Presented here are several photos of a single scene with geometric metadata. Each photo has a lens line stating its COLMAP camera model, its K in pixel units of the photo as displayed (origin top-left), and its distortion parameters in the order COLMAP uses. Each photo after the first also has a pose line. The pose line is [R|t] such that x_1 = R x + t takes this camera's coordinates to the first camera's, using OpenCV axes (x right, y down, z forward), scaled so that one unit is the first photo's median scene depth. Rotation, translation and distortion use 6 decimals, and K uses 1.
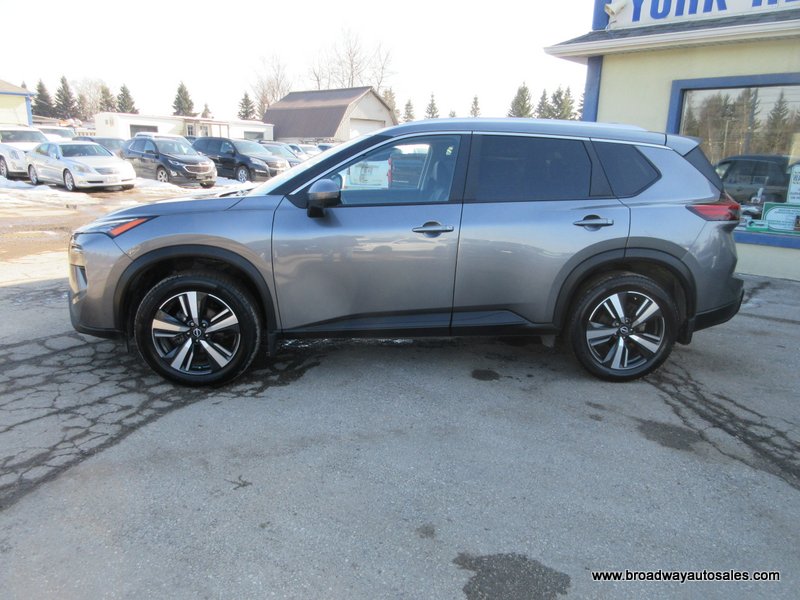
lens RADIAL K [[603.8, 0, 404.8], [0, 603.8, 299.9], [0, 0, 1]] dist [0.024457, -0.019073]
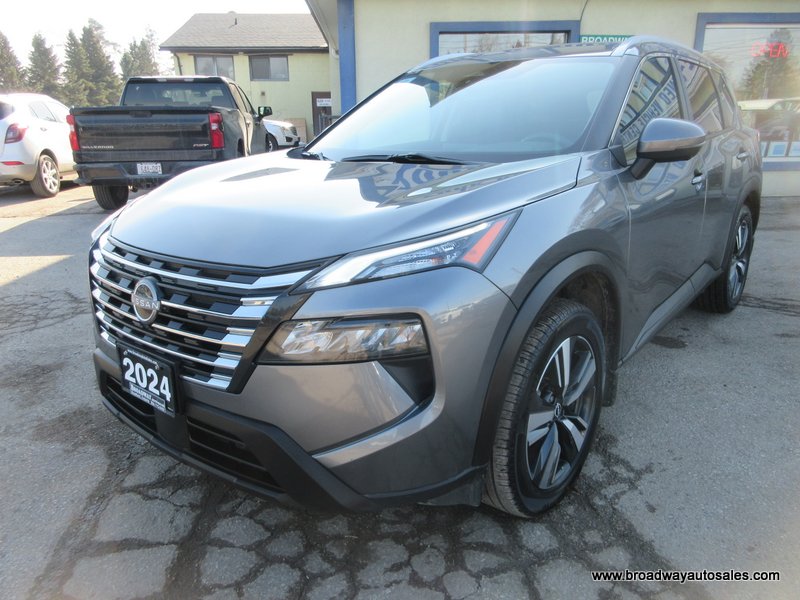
lens RADIAL K [[603.8, 0, 396.7], [0, 603.8, 297.8], [0, 0, 1]] dist [0.024457, -0.019073]
pose [[0.704916, -0.238186, 0.668102, -0.763385], [0.197230, 0.970605, 0.137934, -0.145599], [-0.681318, 0.034538, 0.731173, 0.668231]]
